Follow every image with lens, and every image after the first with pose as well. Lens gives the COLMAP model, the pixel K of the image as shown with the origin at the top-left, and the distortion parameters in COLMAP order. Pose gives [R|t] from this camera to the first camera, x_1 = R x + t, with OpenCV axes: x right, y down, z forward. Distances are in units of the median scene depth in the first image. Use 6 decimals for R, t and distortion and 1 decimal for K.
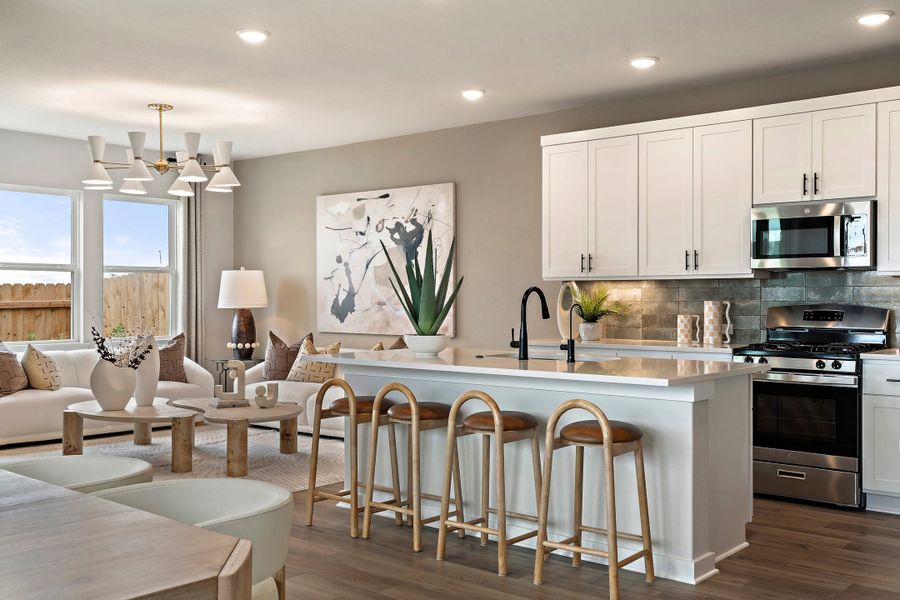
lens RADIAL K [[918.9, 0, 449.2], [0, 918.9, 316.7], [0, 0, 1]] dist [0.096225, 0.005073]
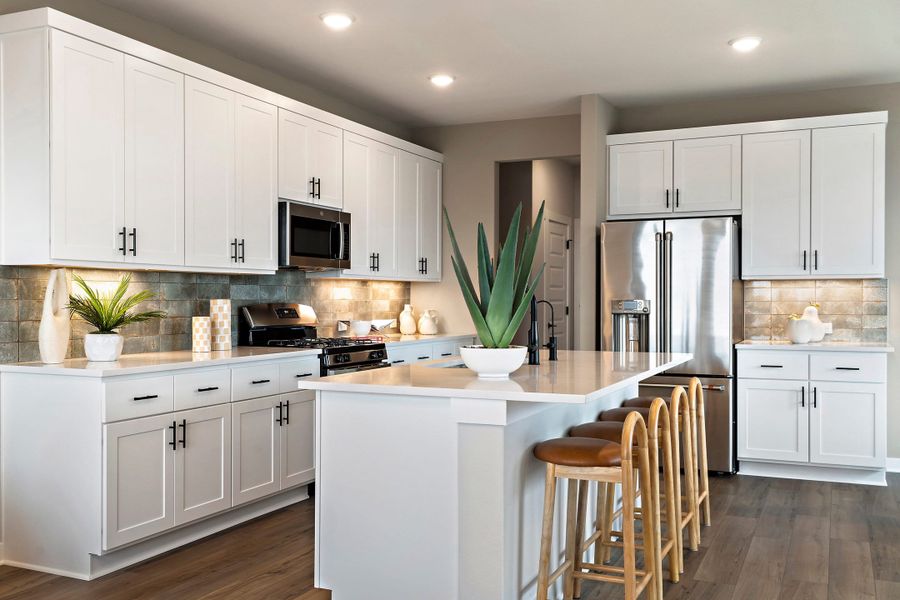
lens RADIAL K [[941.5, 0, 450.0], [0, 941.5, 300.0], [0, 0, 1]] dist [-0.003293, -0.003106]
pose [[-0.251237, -0.014442, 0.967818, -0.464960], [0.002779, 0.999874, 0.015642, -0.022078], [-0.967922, 0.006619, -0.251165, 0.766494]]
